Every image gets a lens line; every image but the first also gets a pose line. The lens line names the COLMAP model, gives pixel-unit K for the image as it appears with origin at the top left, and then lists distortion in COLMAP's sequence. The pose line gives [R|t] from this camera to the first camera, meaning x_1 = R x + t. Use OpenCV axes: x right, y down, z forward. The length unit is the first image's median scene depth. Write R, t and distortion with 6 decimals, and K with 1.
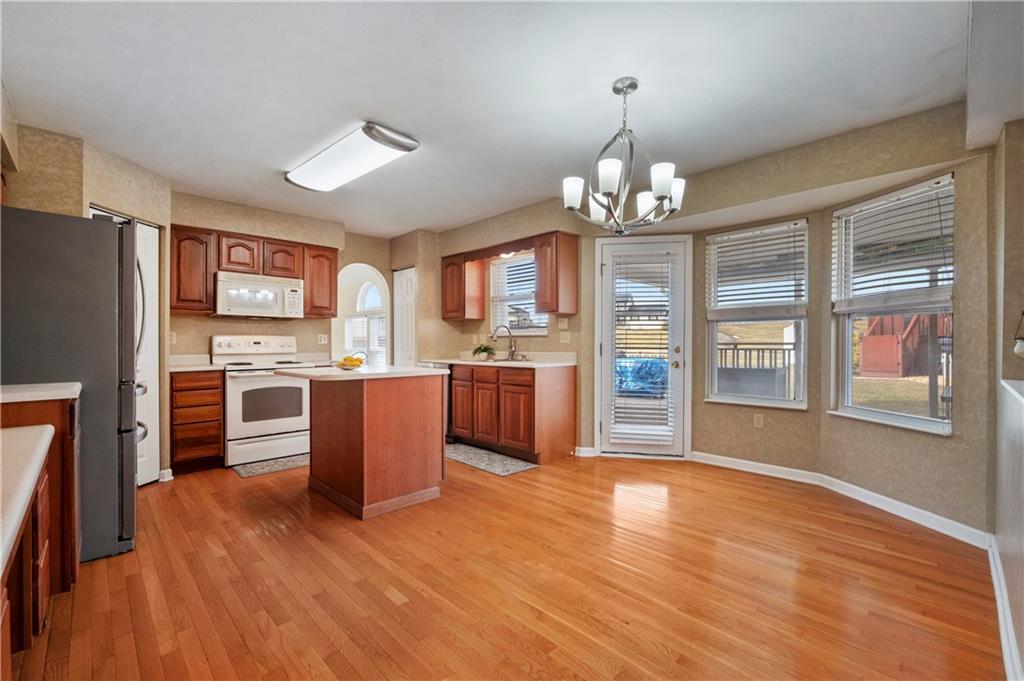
lens RADIAL K [[437.0, 0, 514.5], [0, 437.0, 344.5], [0, 0, 1]] dist [0.004745, 0.000503]
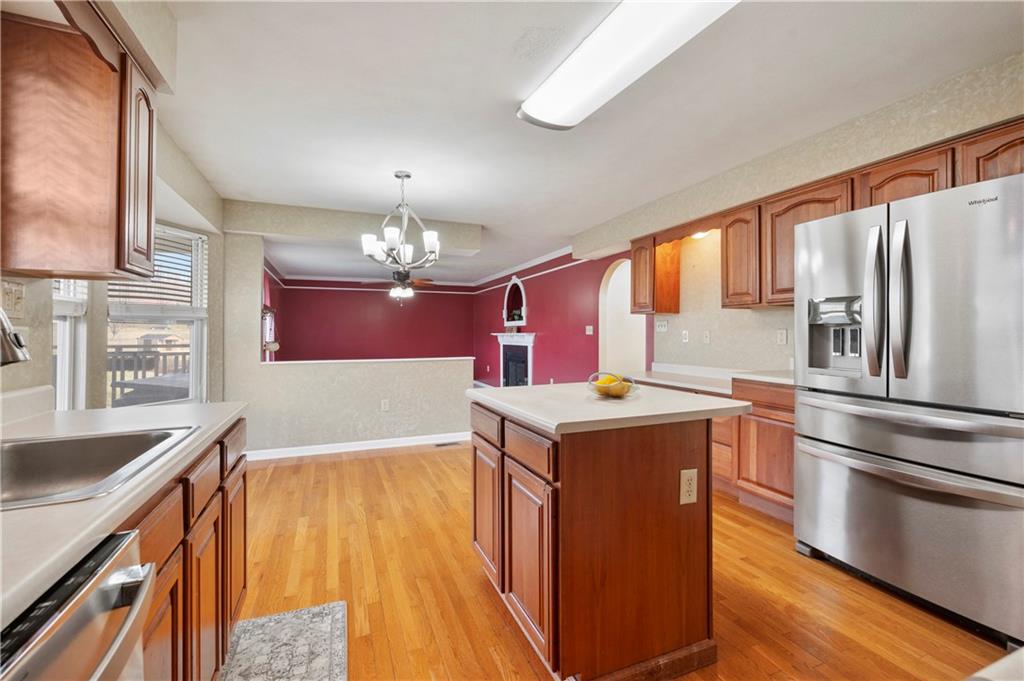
lens RADIAL K [[437.0, 0, 513.9], [0, 437.0, 333.3], [0, 0, 1]] dist [0.004745, 0.000503]
pose [[-0.923996, -0.004169, 0.382381, -0.392245], [-0.004744, 0.999989, -0.000562, -0.028331], [-0.382374, -0.002333, -0.924005, 1.317231]]
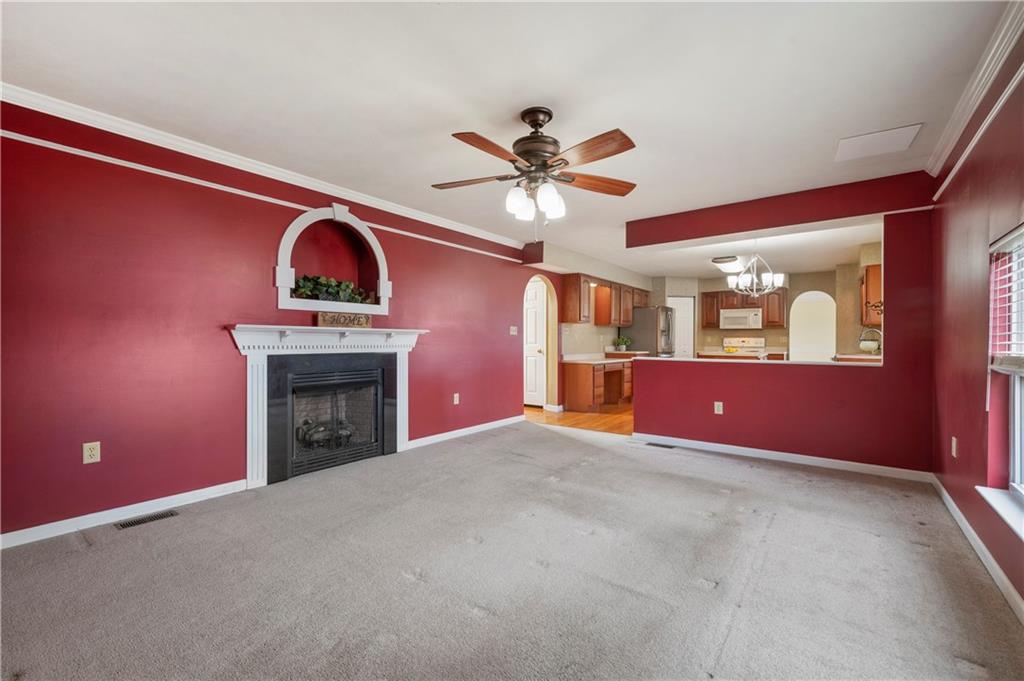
lens RADIAL K [[437.0, 0, 513.7], [0, 437.0, 342.4], [0, 0, 1]] dist [0.004745, 0.000503]
pose [[0.157245, 0.000240, -0.987560, 1.470209], [-0.001212, 0.999999, 0.000050, 0.001926], [0.987559, 0.001189, 0.157245, -0.422712]]
